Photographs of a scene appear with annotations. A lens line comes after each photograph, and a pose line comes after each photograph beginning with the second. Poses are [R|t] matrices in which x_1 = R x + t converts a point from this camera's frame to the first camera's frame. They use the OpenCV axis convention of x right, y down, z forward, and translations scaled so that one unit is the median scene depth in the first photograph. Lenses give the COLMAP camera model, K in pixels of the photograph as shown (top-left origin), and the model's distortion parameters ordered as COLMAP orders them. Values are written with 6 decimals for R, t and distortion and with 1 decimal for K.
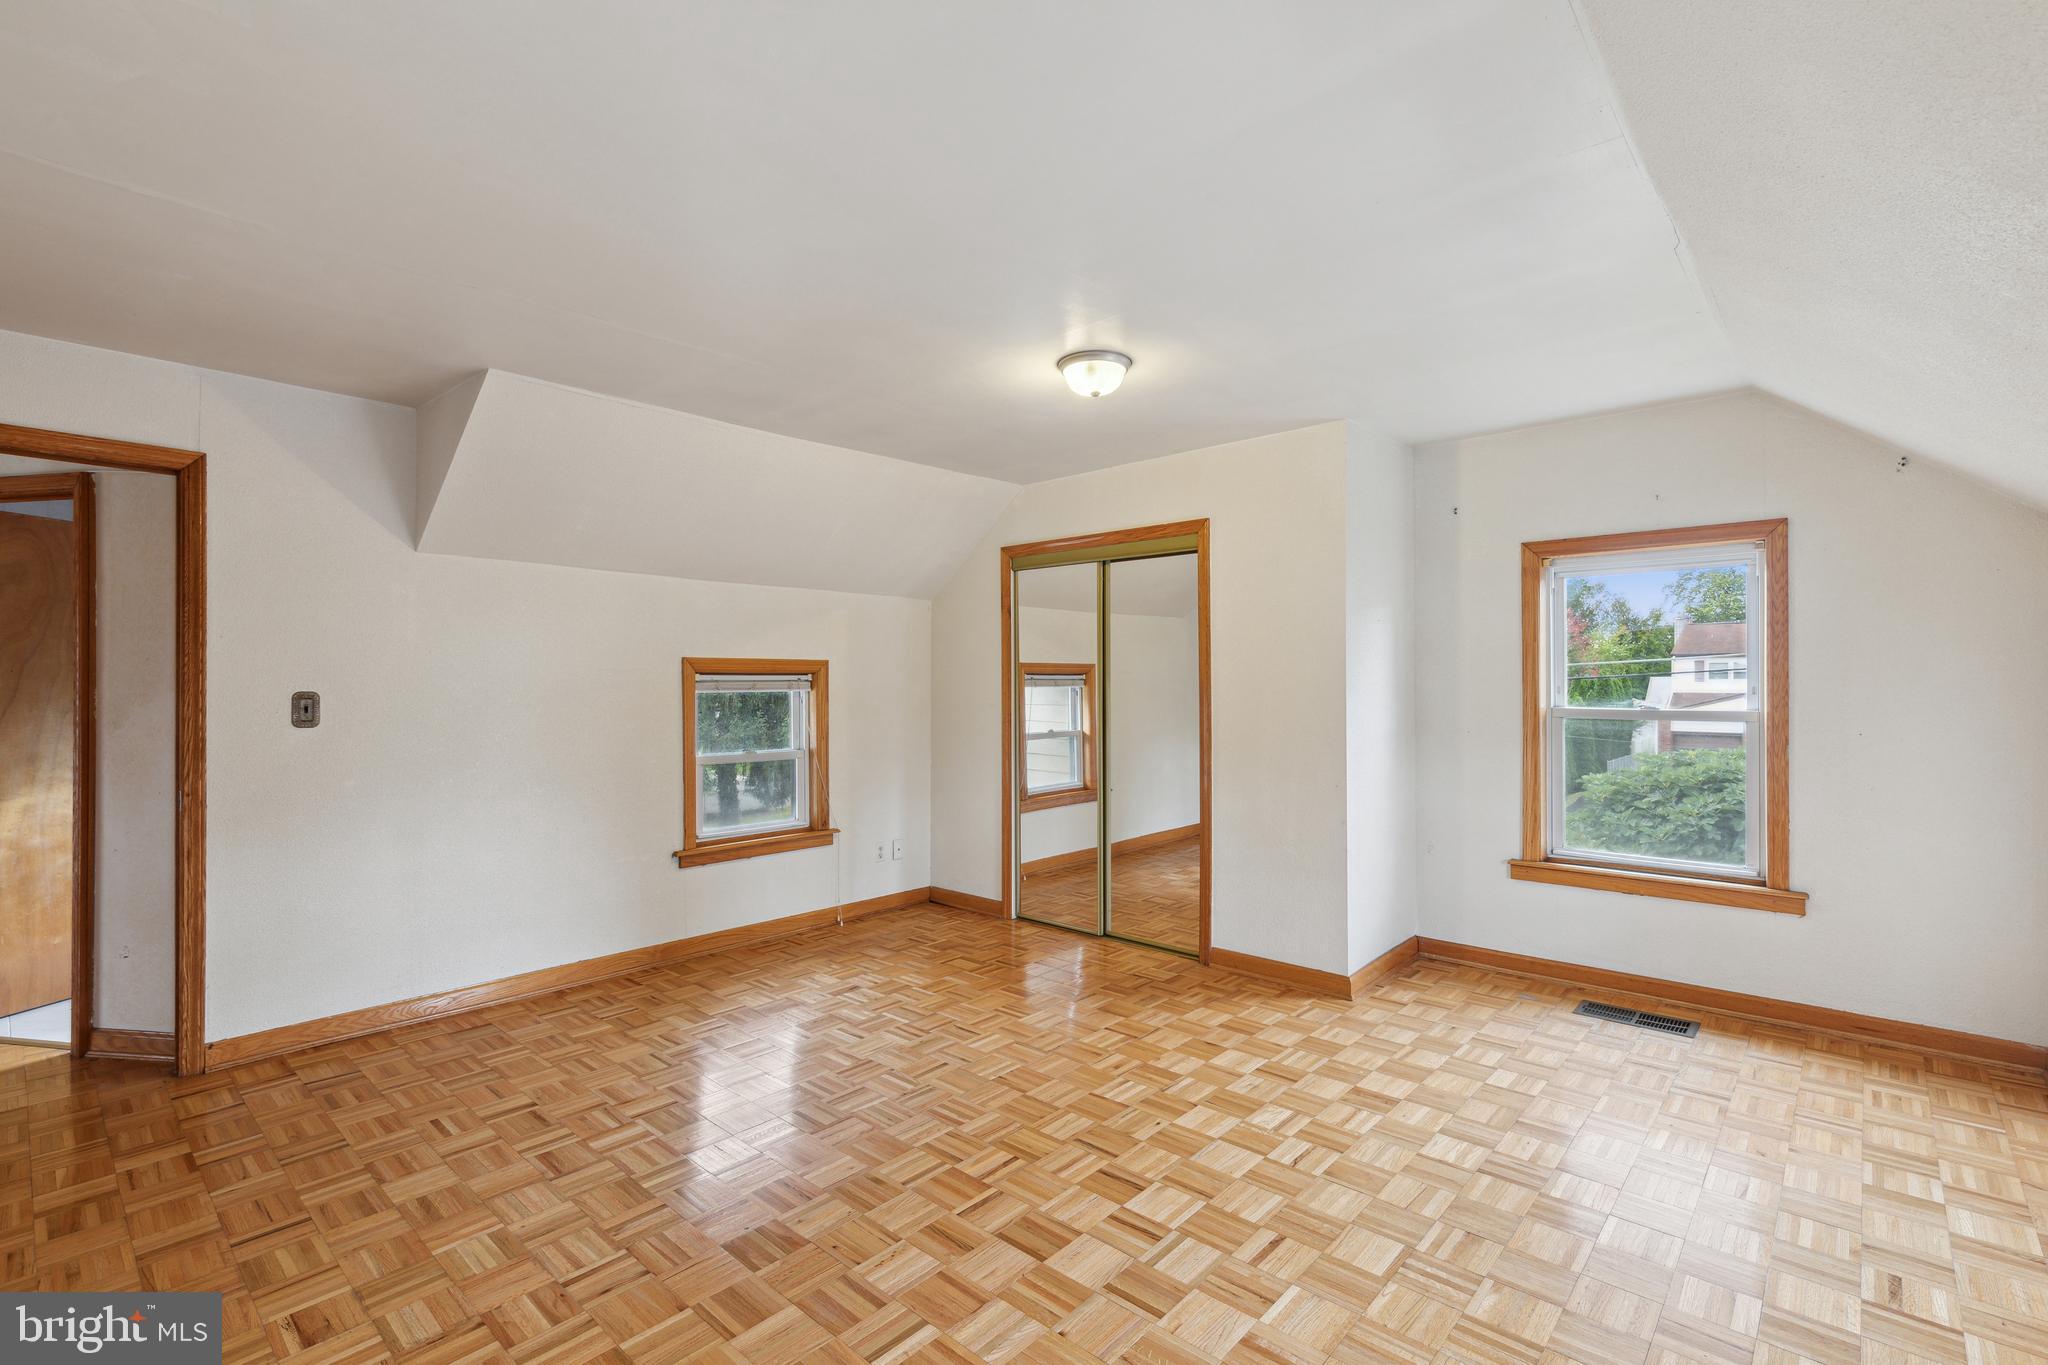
lens RADIAL K [[930.8, 0, 1017.3], [0, 930.8, 680.0], [0, 0, 1]] dist [0.008753, -0.000514]
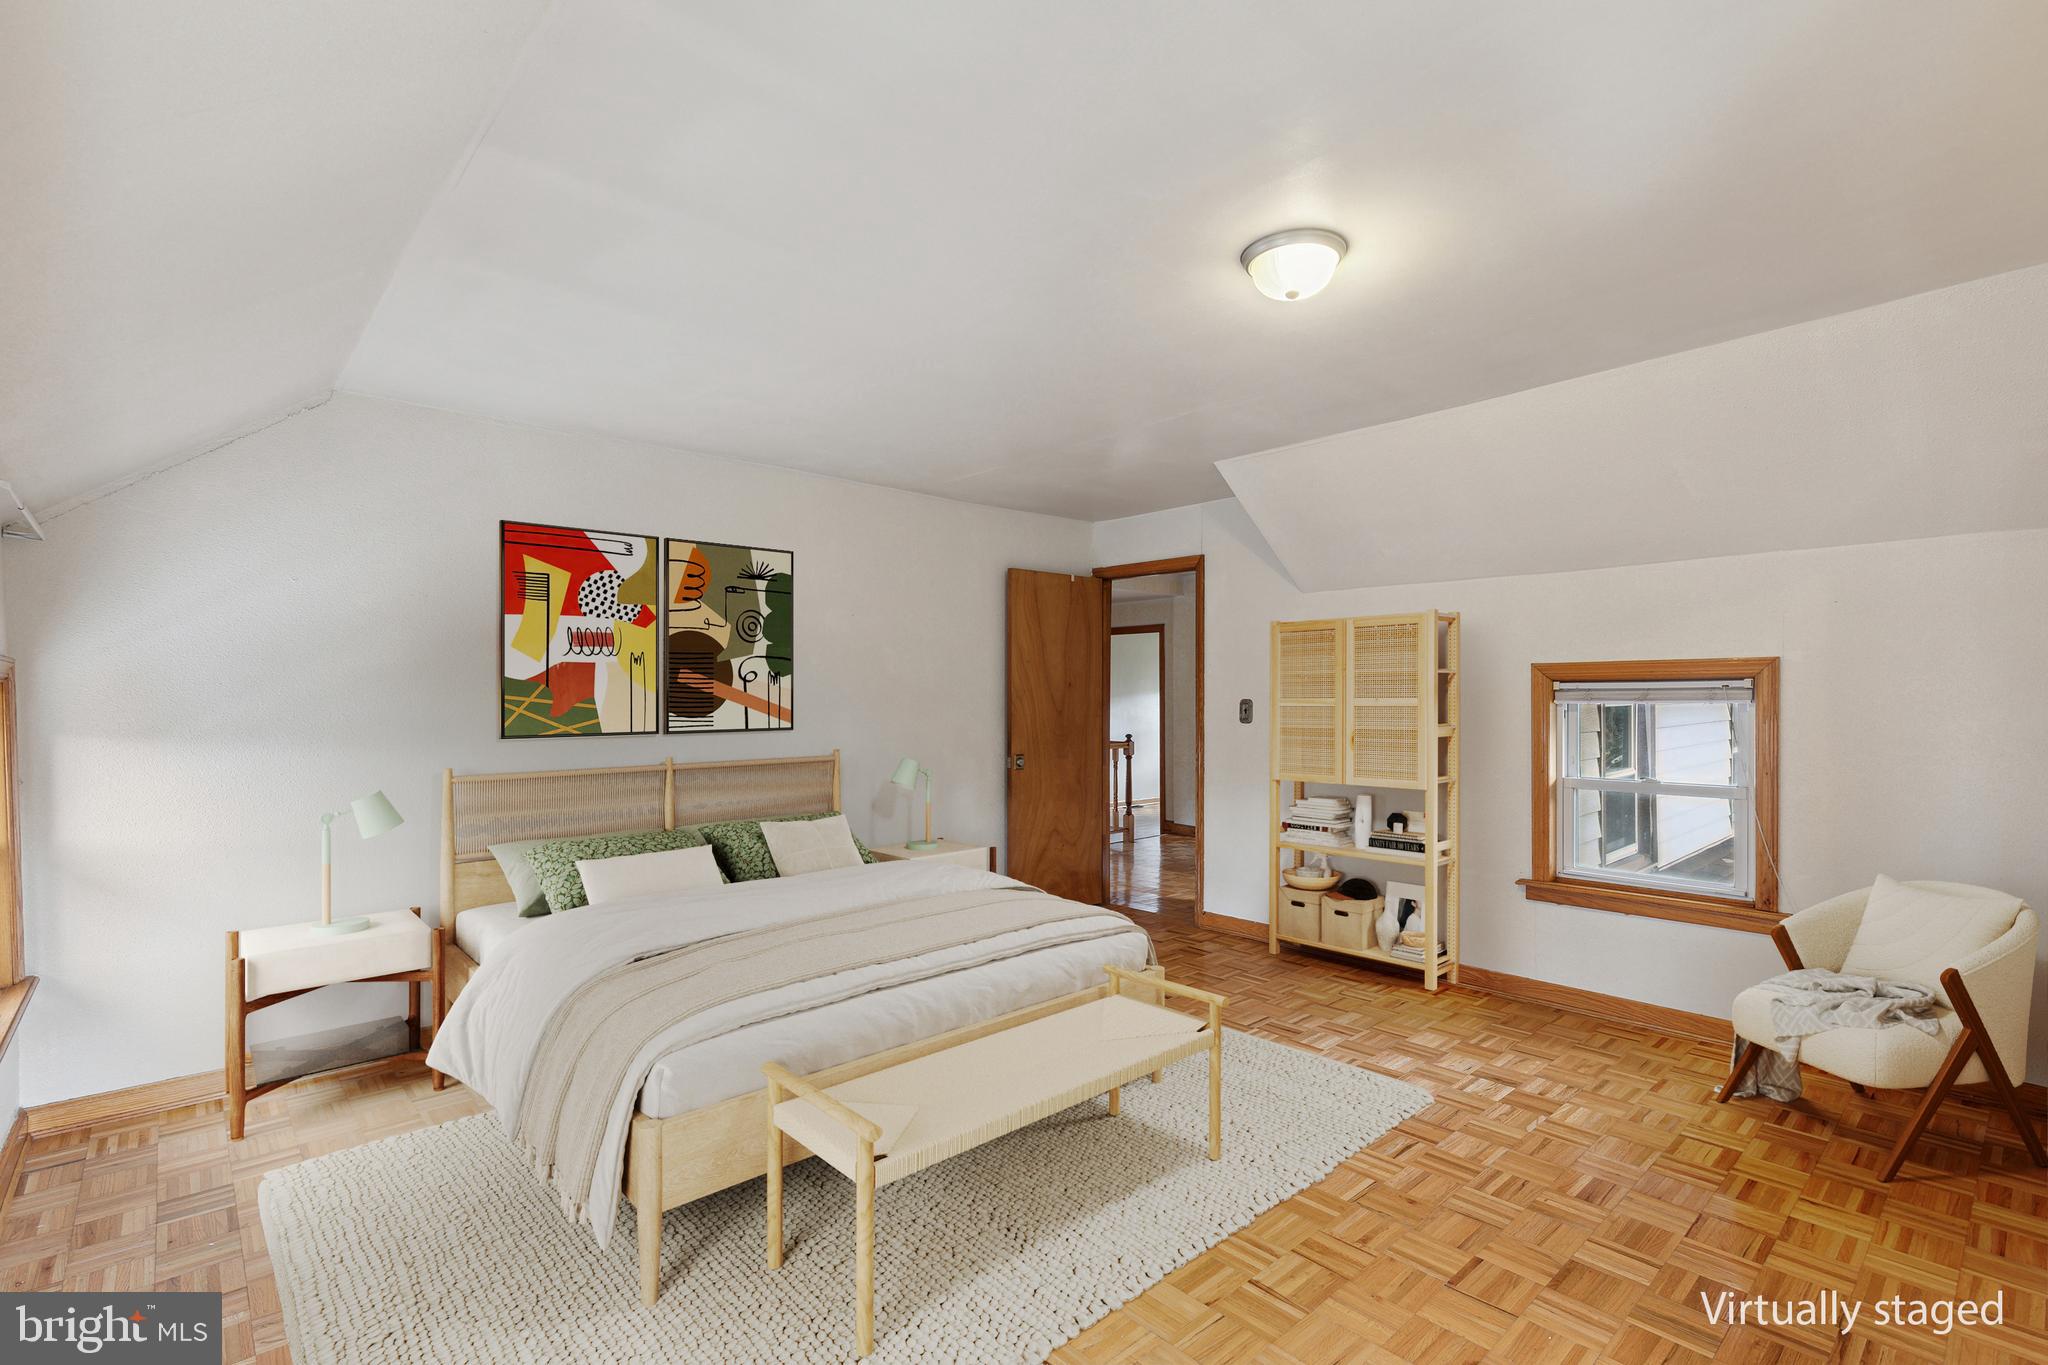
lens RADIAL K [[930.8, 0, 1017.1], [0, 930.8, 697.1], [0, 0, 1]] dist [0.008753, -0.000514]
pose [[-0.090863, 0.007699, -0.995834, 0.579838], [0.010111, 0.999926, 0.006808, -0.003332], [0.995812, -0.009450, -0.090934, 0.597179]]
